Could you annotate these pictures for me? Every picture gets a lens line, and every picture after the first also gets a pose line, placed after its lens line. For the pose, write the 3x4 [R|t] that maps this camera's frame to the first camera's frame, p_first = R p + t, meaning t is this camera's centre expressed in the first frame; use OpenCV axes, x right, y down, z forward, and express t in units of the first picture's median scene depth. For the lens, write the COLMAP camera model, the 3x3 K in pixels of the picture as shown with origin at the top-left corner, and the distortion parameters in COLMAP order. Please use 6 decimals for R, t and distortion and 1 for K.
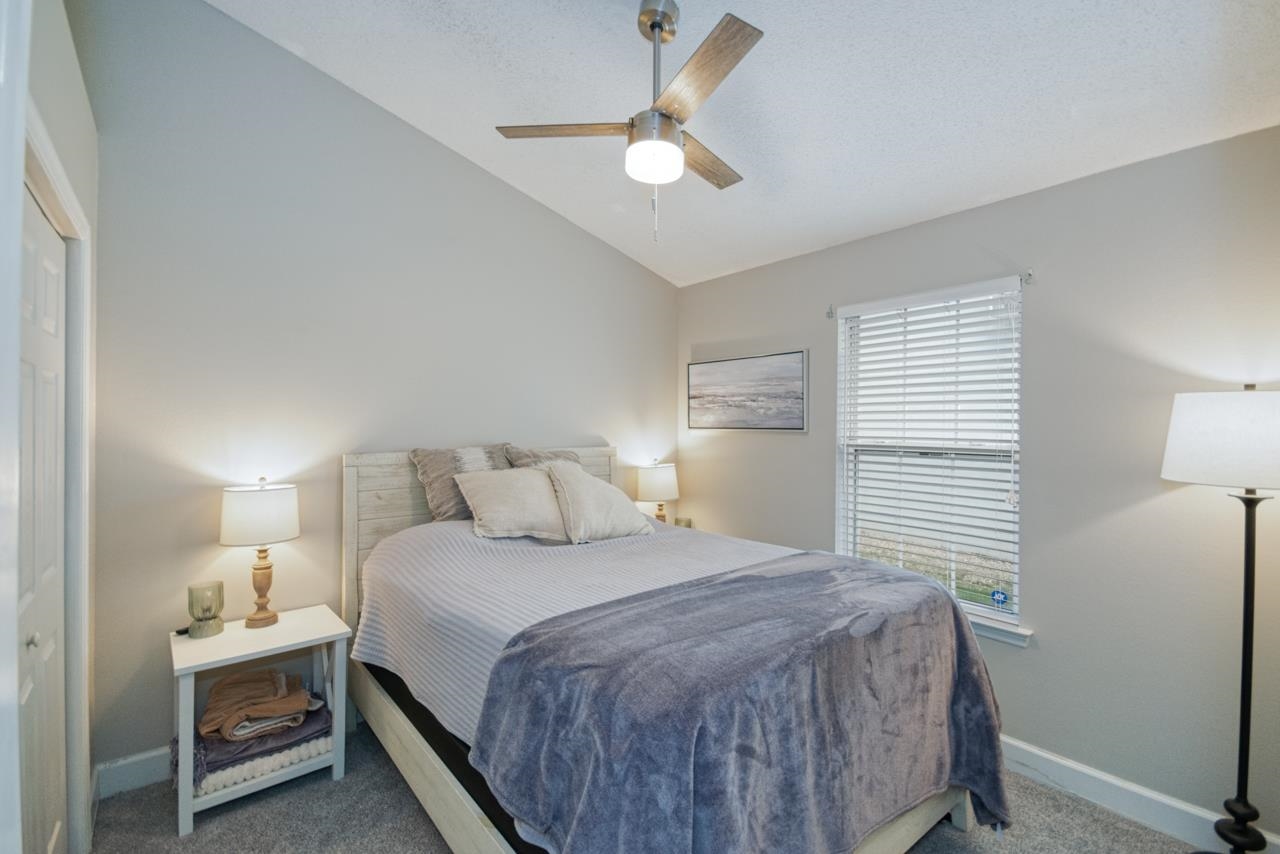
lens RADIAL K [[568.5, 0, 642.2], [0, 568.5, 424.1], [0, 0, 1]] dist [0.022540, -0.017346]
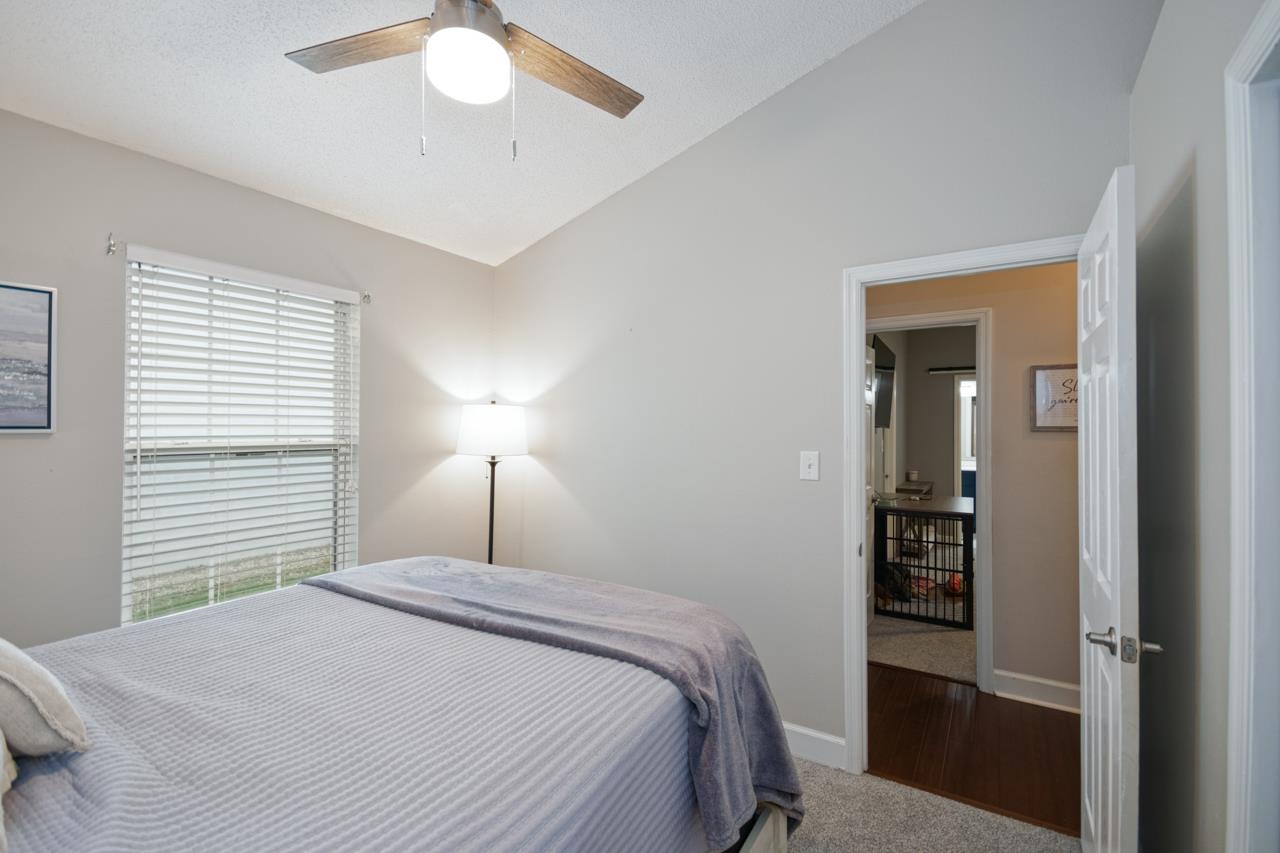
lens RADIAL K [[568.5, 0, 642.2], [0, 568.5, 423.6], [0, 0, 1]] dist [0.022540, -0.017346]
pose [[-0.321650, -0.006342, 0.946838, -0.493834], [-0.009184, 0.999951, 0.003578, -0.002839], [-0.946814, -0.007545, -0.321692, 0.667989]]
